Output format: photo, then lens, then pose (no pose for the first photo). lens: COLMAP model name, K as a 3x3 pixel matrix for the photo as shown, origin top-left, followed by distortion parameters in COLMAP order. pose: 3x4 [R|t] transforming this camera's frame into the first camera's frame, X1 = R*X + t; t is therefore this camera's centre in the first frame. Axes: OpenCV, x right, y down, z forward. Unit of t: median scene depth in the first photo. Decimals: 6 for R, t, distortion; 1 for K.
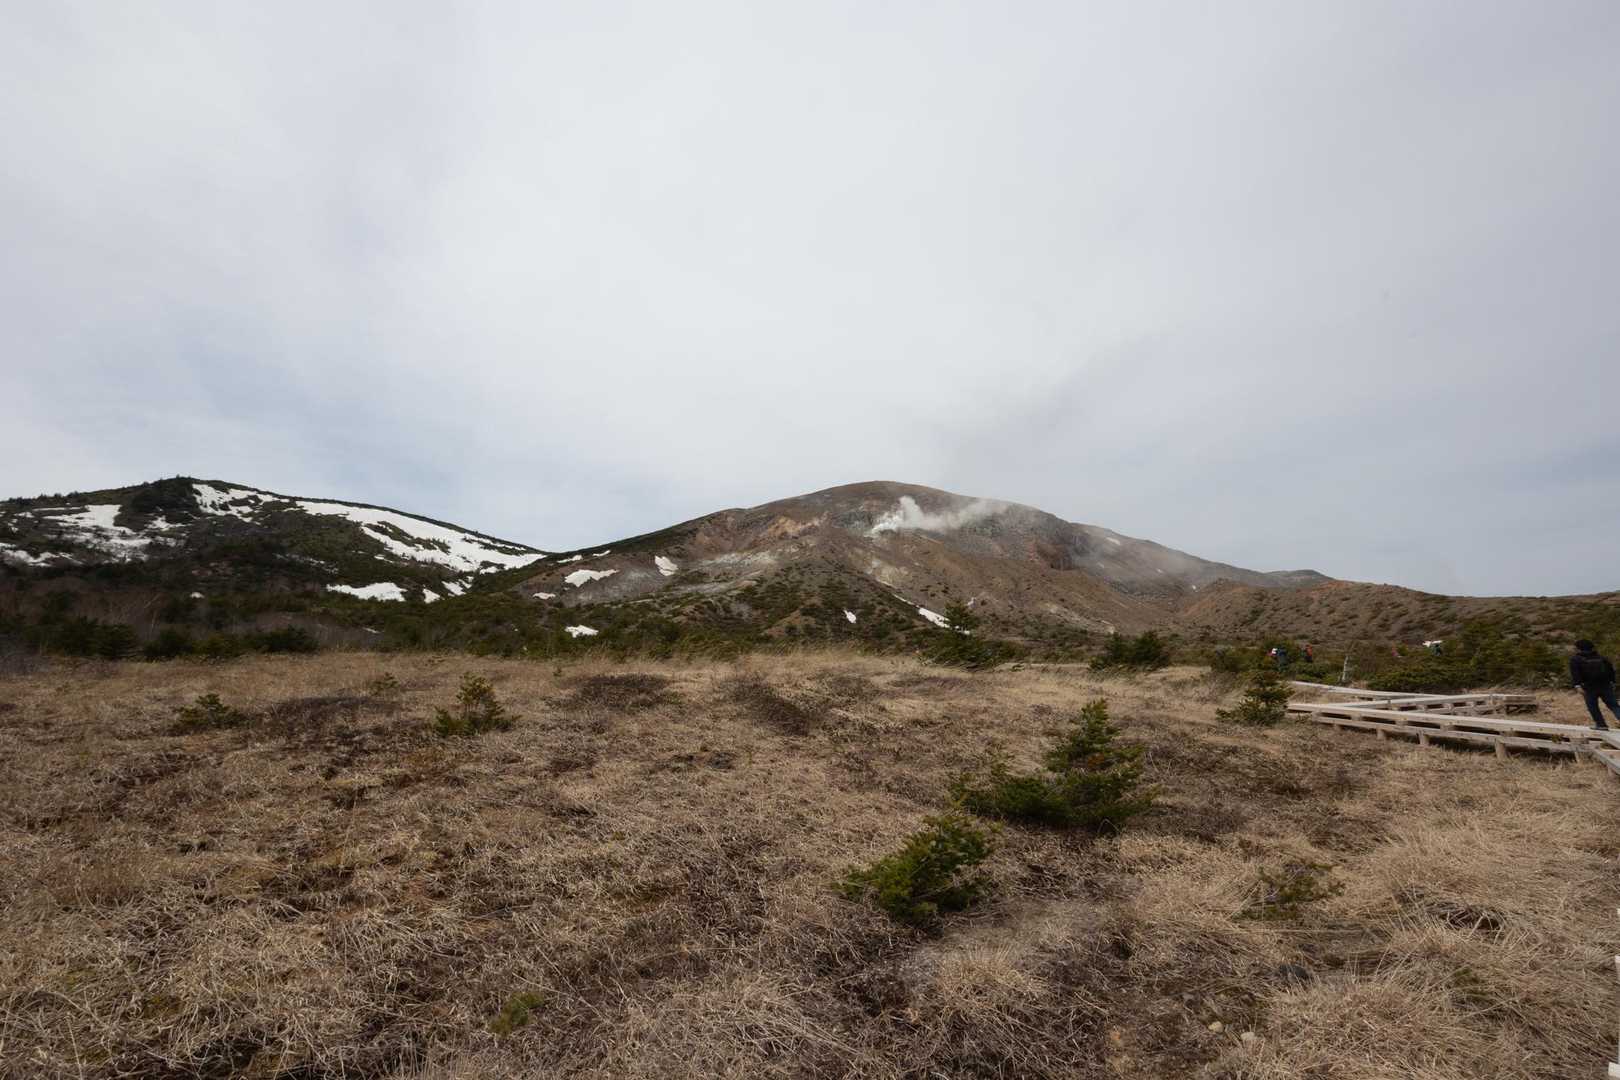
lens RADIAL K [[676.2, 0, 857.6], [0, 676.2, 539.3], [0, 0, 1]] dist [-0.001266, -0.000598]
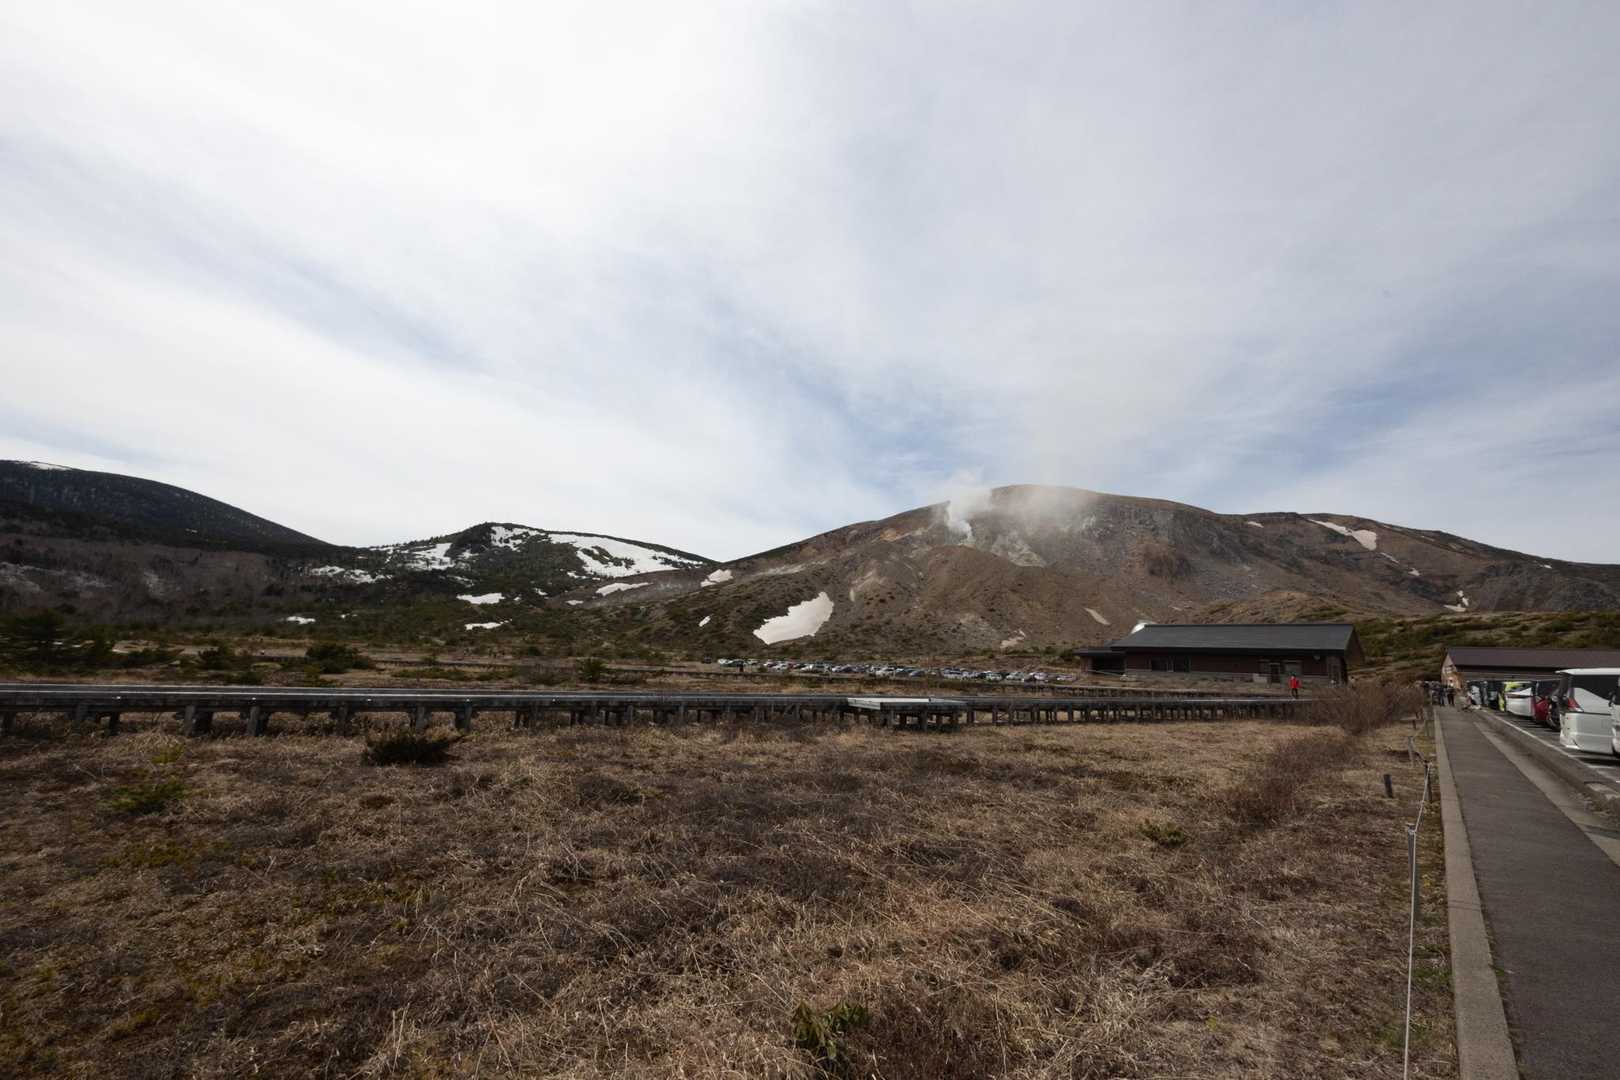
lens RADIAL K [[675.5, 0, 809.9], [0, 675.5, 506.9], [0, 0, 1]] dist [-0.000763, -0.000141]
pose [[0.880209, -0.059515, -0.470839, 0.384908], [0.034725, 0.997523, -0.061173, -0.007680], [0.473313, 0.037496, 0.880096, -0.015860]]
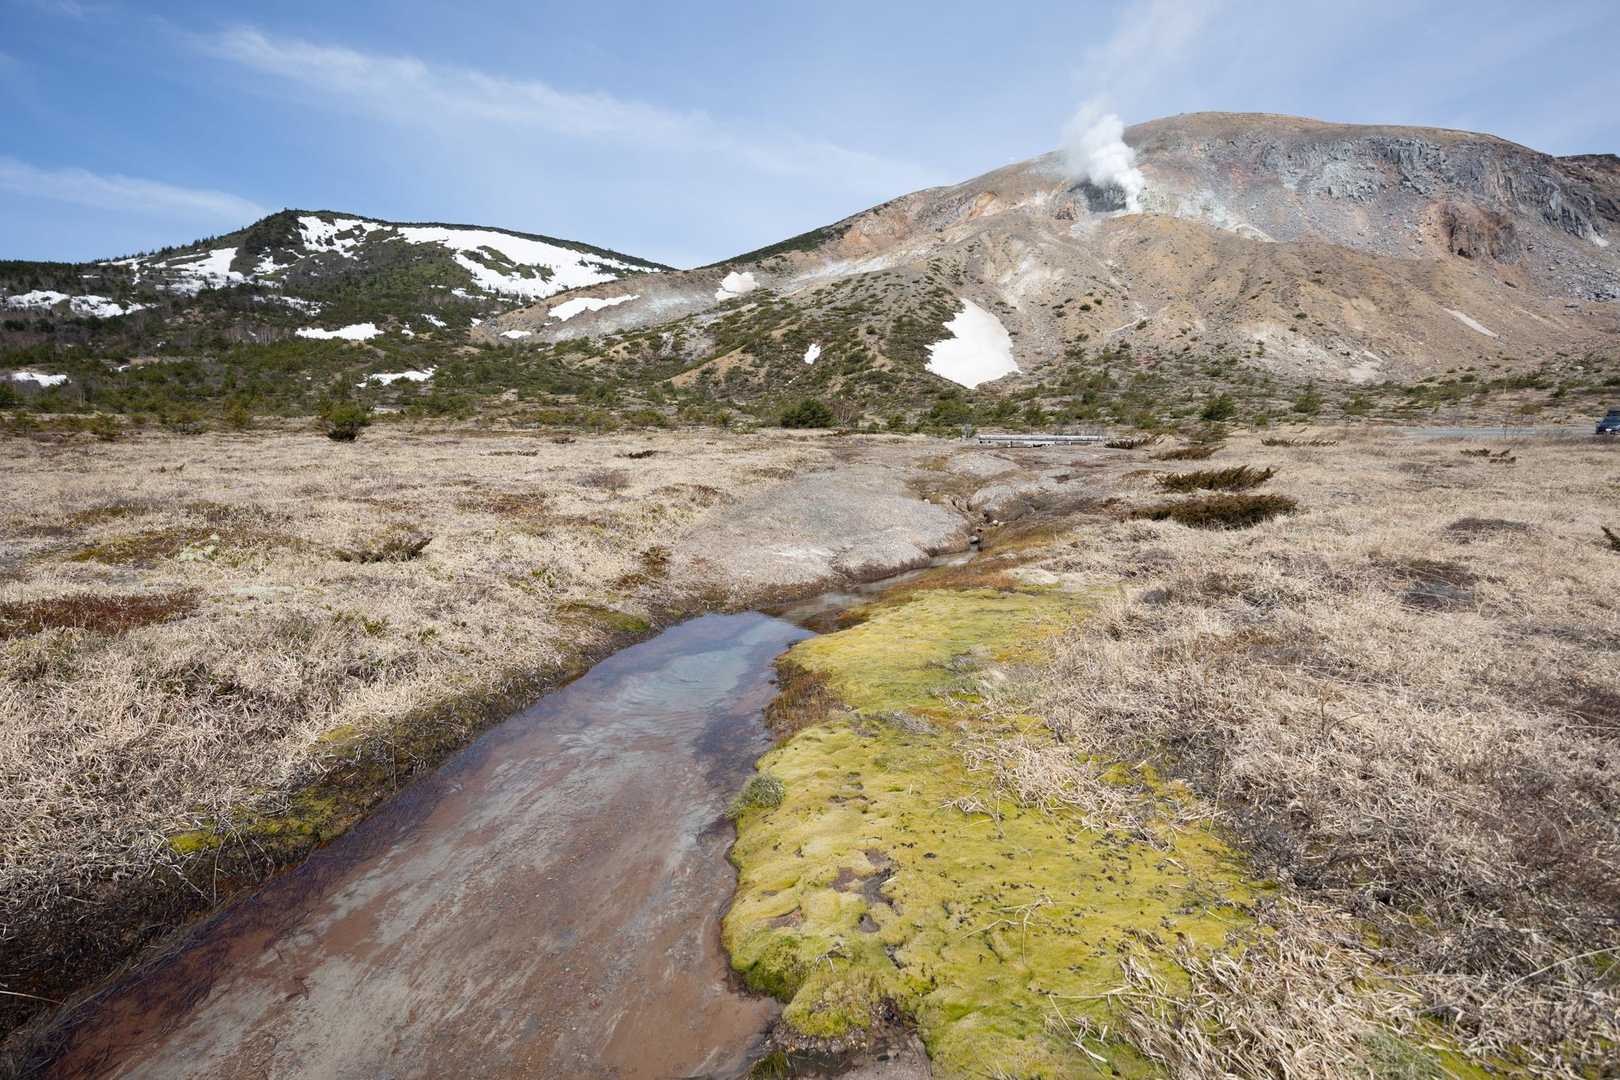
lens RADIAL K [[984.5, 0, 810.0], [0, 984.5, 540.0], [0, 0, 1]] dist [-0.007213, -0.004439]
pose [[0.902227, 0.061620, -0.426837, 0.207653], [0.067249, 0.957530, 0.280381, 0.008587], [0.425986, -0.281671, 0.859766, 0.051473]]
